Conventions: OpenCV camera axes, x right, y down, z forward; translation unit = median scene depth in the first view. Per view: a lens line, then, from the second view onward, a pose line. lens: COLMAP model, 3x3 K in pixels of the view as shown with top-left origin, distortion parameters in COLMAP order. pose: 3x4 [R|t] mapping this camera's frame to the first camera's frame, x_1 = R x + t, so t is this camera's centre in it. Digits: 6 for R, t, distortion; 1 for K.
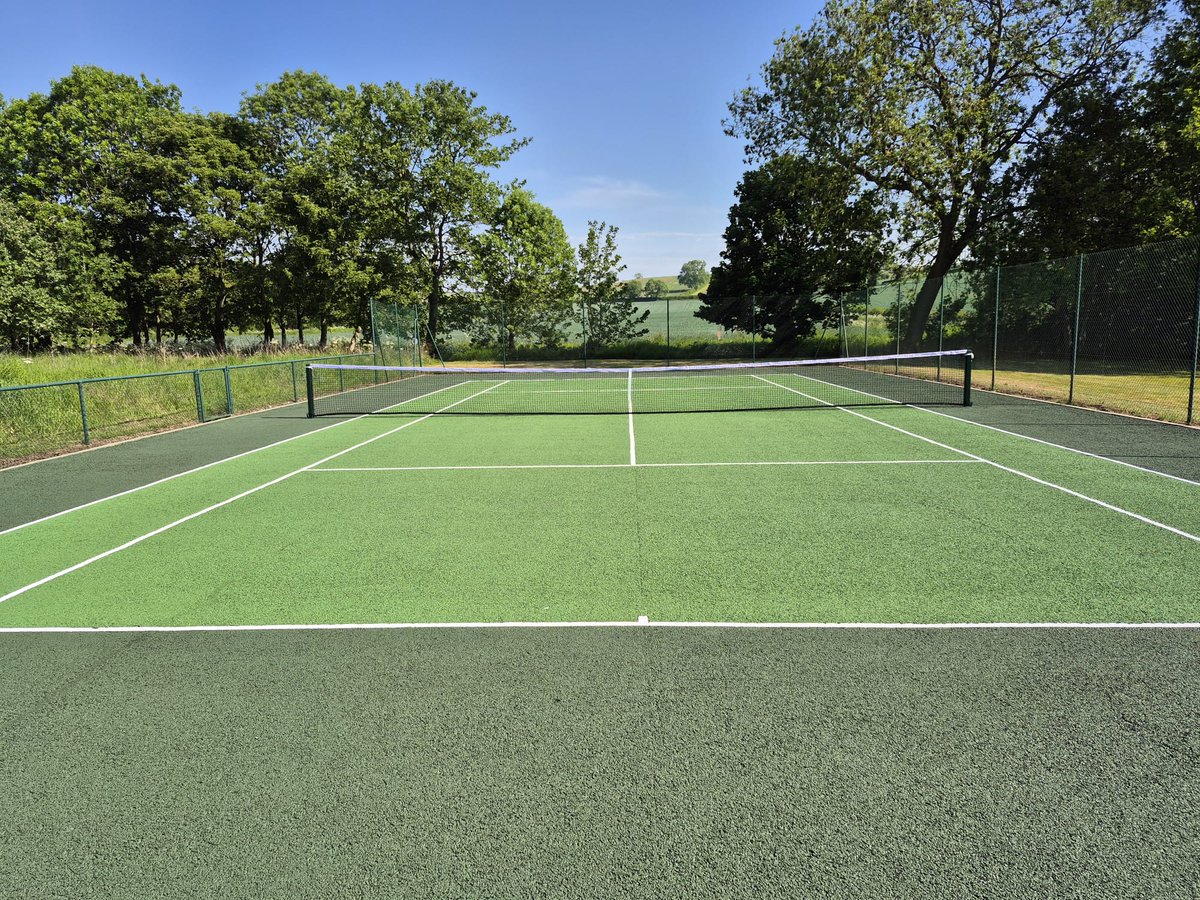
lens RADIAL K [[821.2, 0, 600.0], [0, 821.2, 450.0], [0, 0, 1]] dist [0.072578, -0.085019]
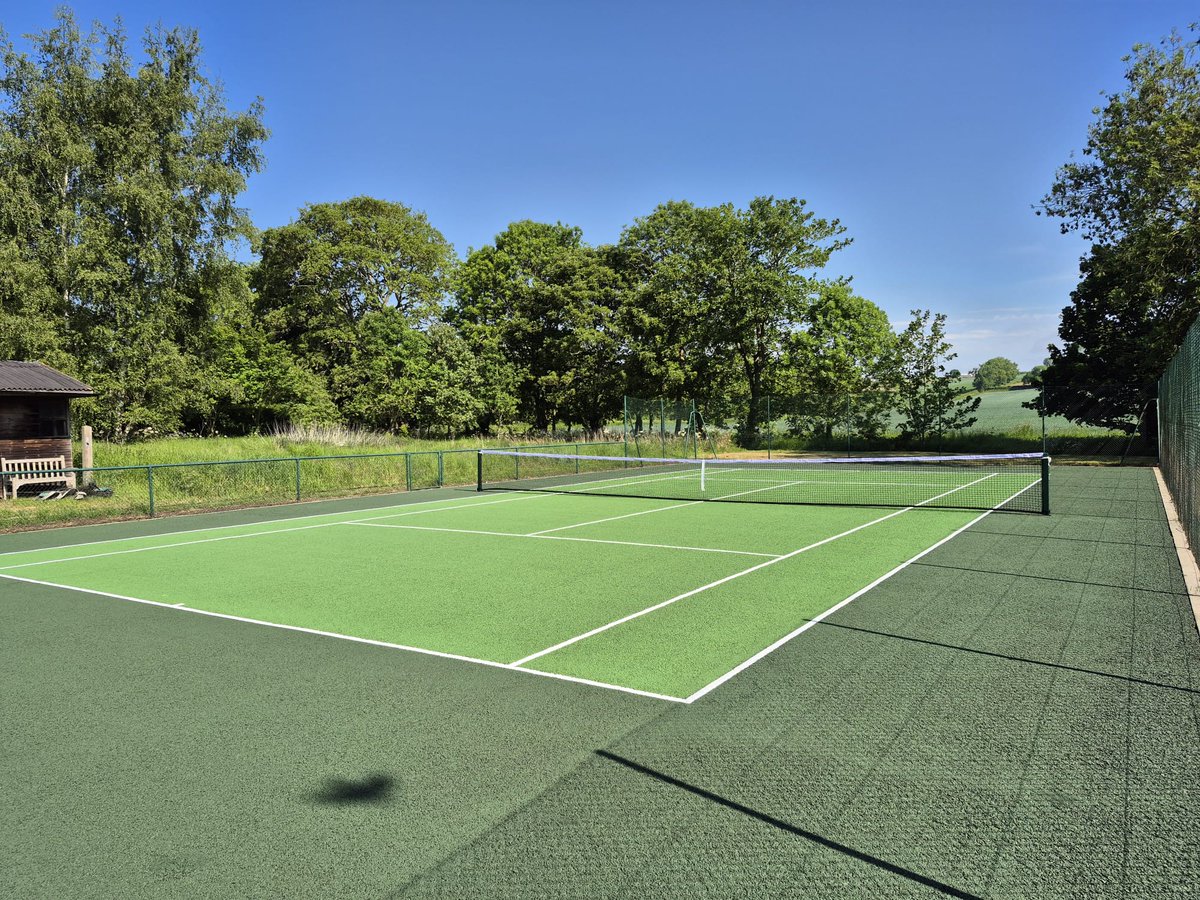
lens RADIAL K [[821.2, 0, 600.0], [0, 821.2, 450.0], [0, 0, 1]] dist [0.072578, -0.085019]
pose [[0.863285, 0.021853, -0.504243, 0.169940], [-0.073915, 0.993765, -0.083478, -0.003806], [0.499275, 0.109337, 0.859517, -0.013232]]
